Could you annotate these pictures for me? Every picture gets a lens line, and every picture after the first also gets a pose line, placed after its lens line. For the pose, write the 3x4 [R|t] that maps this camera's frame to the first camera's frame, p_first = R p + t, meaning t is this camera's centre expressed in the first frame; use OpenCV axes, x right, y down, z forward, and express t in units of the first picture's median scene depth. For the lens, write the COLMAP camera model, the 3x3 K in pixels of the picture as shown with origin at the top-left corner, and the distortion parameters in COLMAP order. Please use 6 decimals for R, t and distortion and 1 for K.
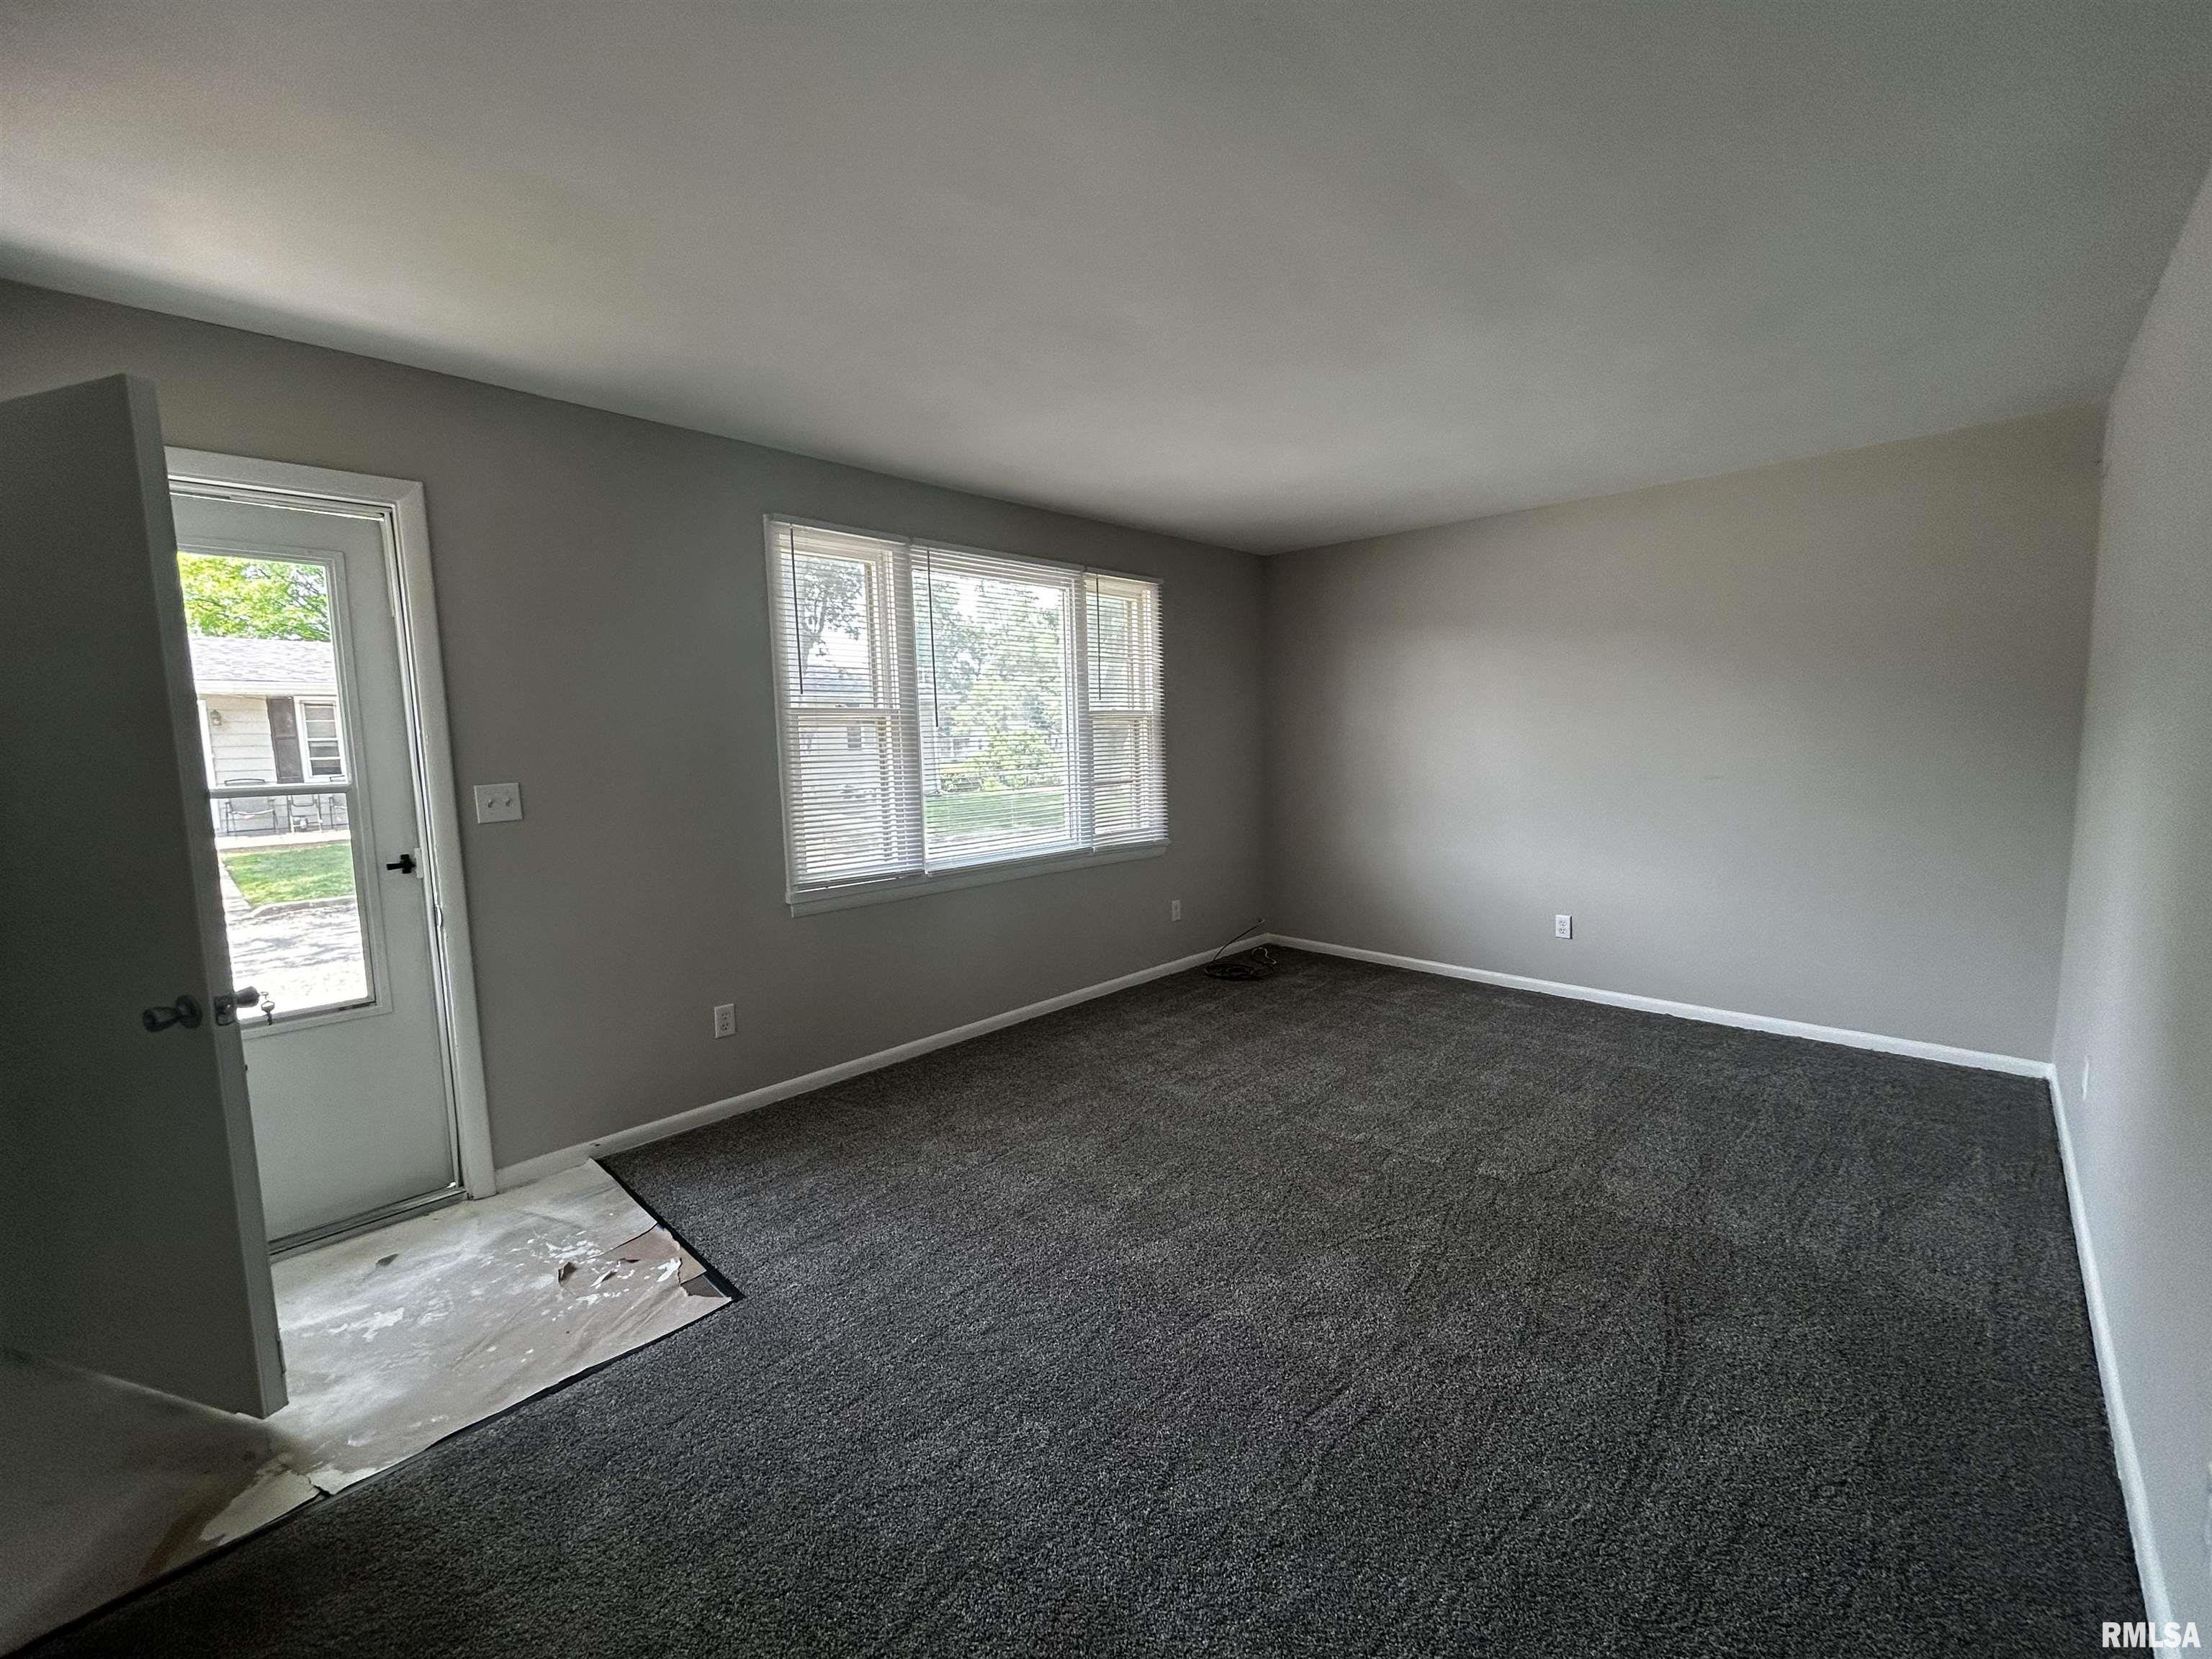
lens RADIAL K [[897.2, 0, 1107.9], [0, 897.2, 830.5], [0, 0, 1]] dist [0.002120, -0.000934]
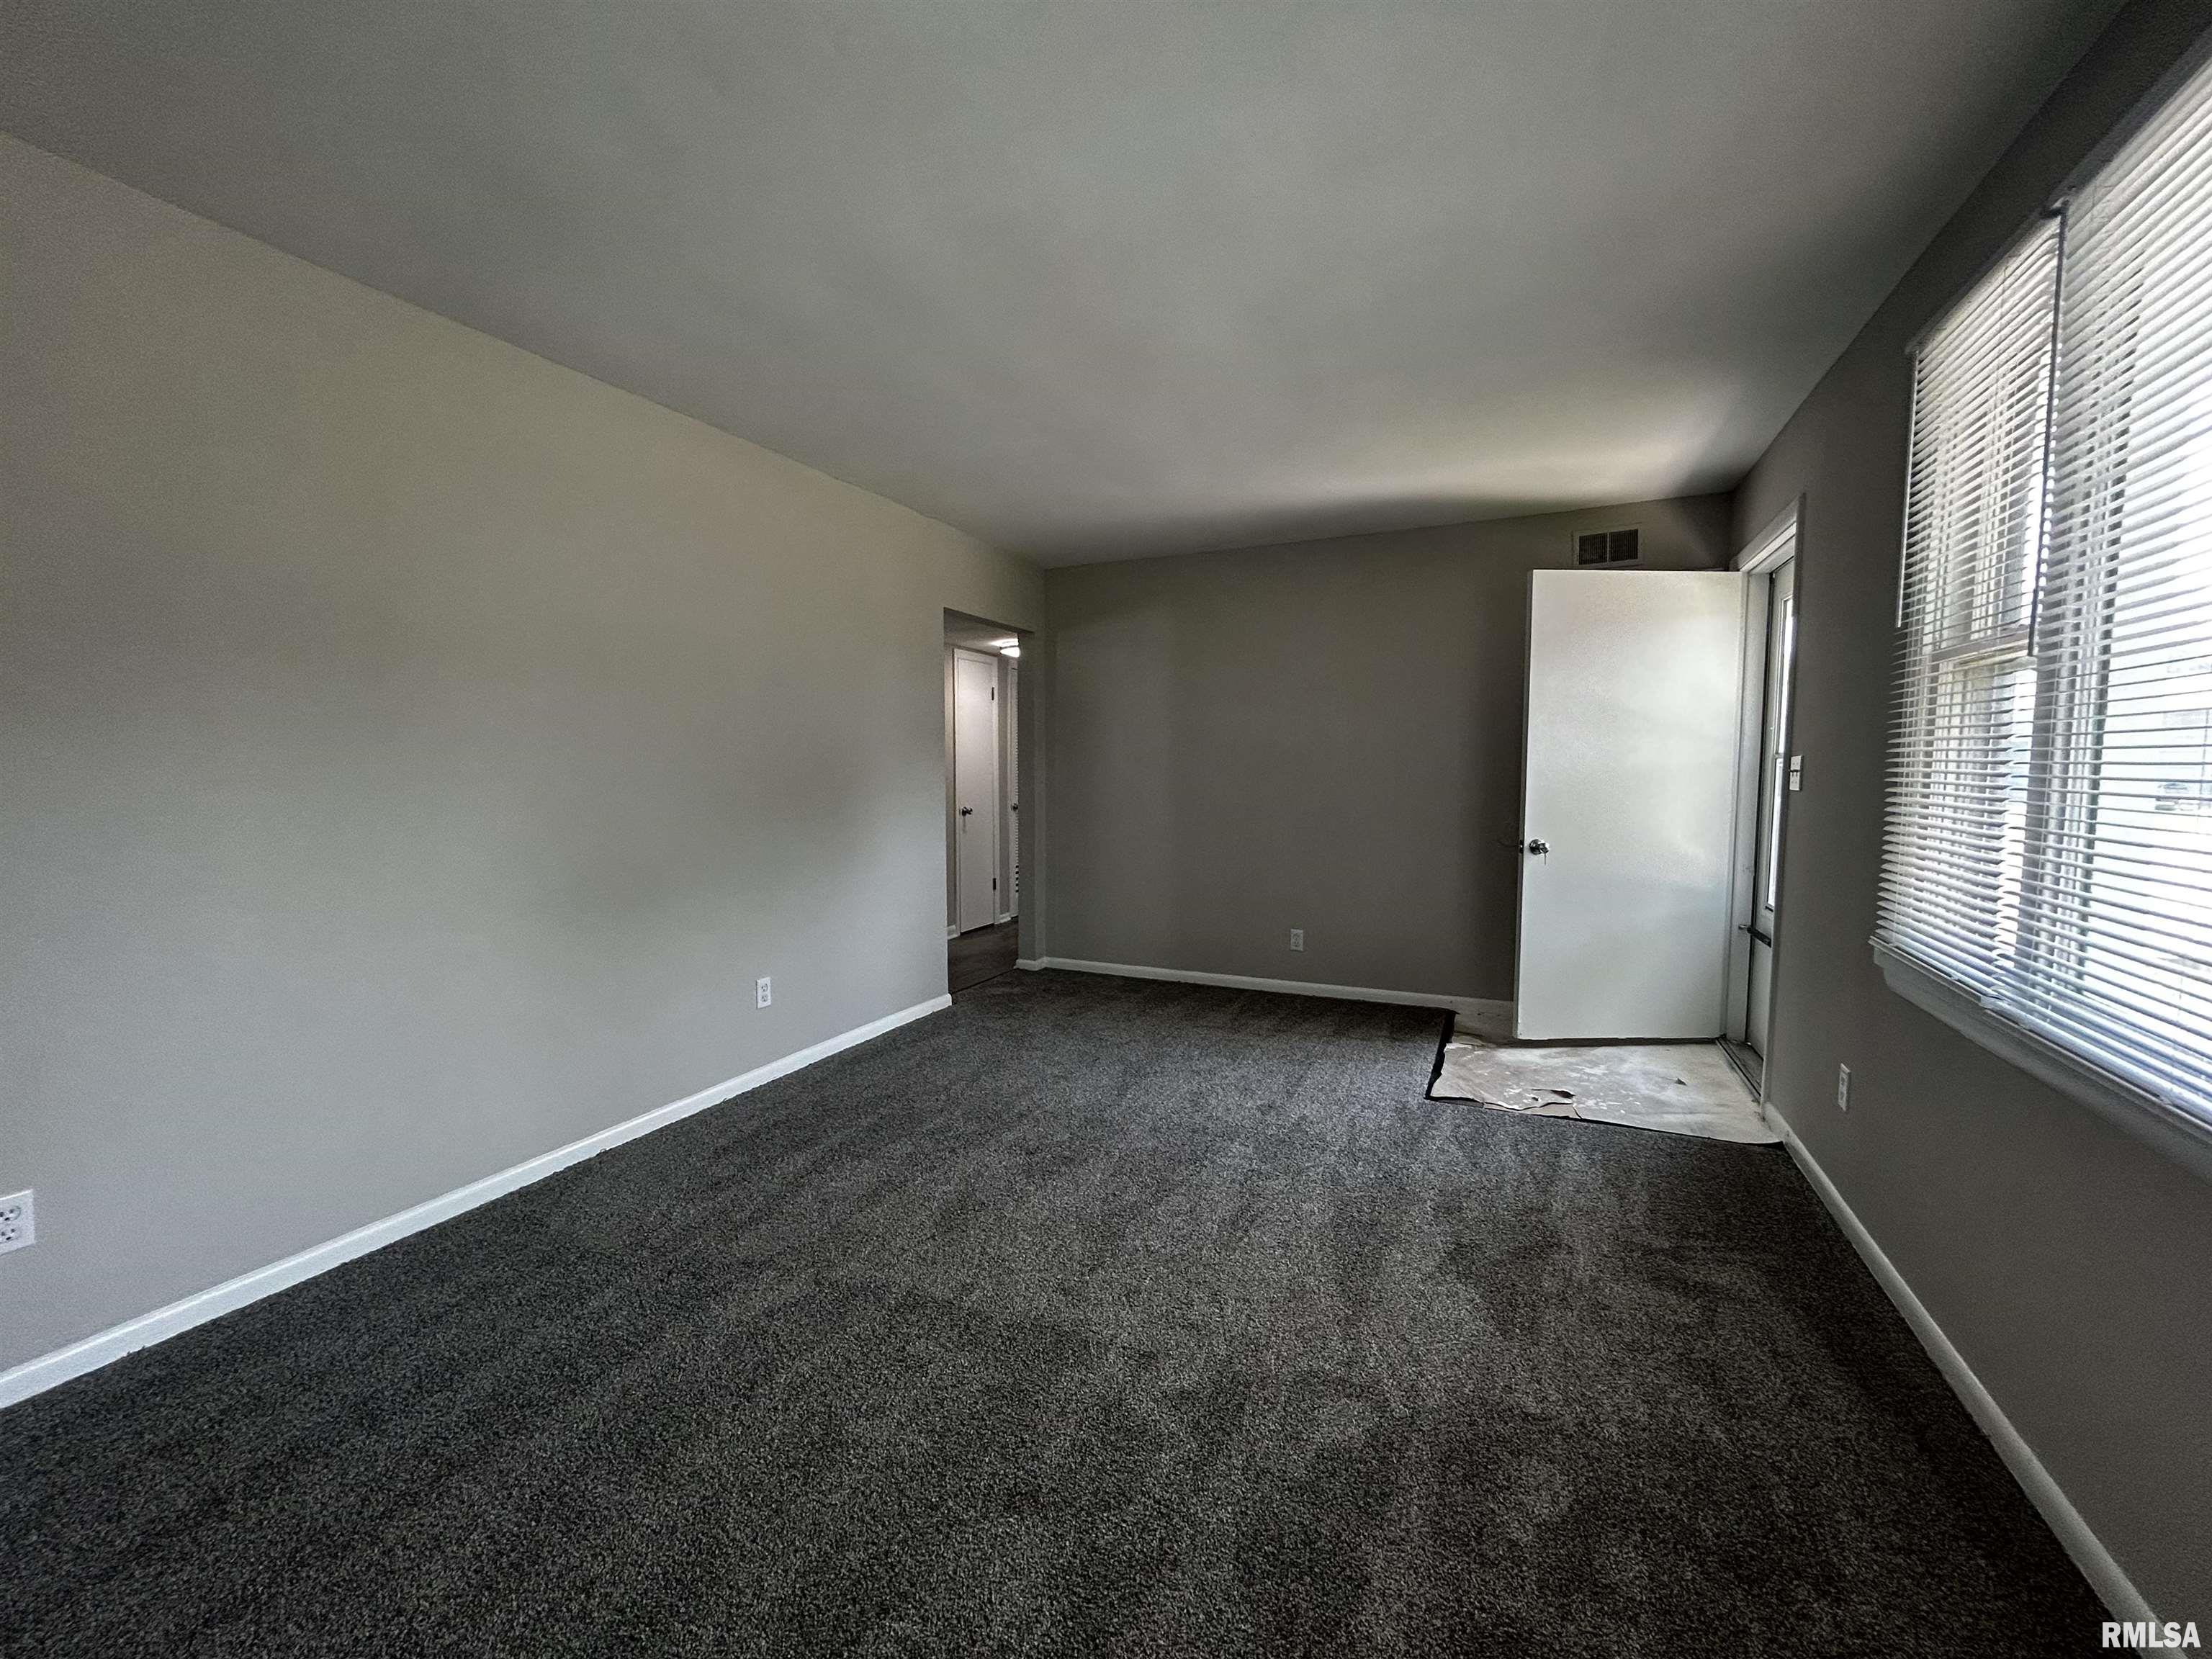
lens RADIAL K [[897.2, 0, 1106.3], [0, 897.2, 828.2], [0, 0, 1]] dist [0.002120, -0.000934]
pose [[-0.942519, 0.055399, -0.329529, 0.558922], [-0.005941, 0.983227, 0.182290, -0.193068], [0.334100, 0.173769, -0.926381, 2.095404]]
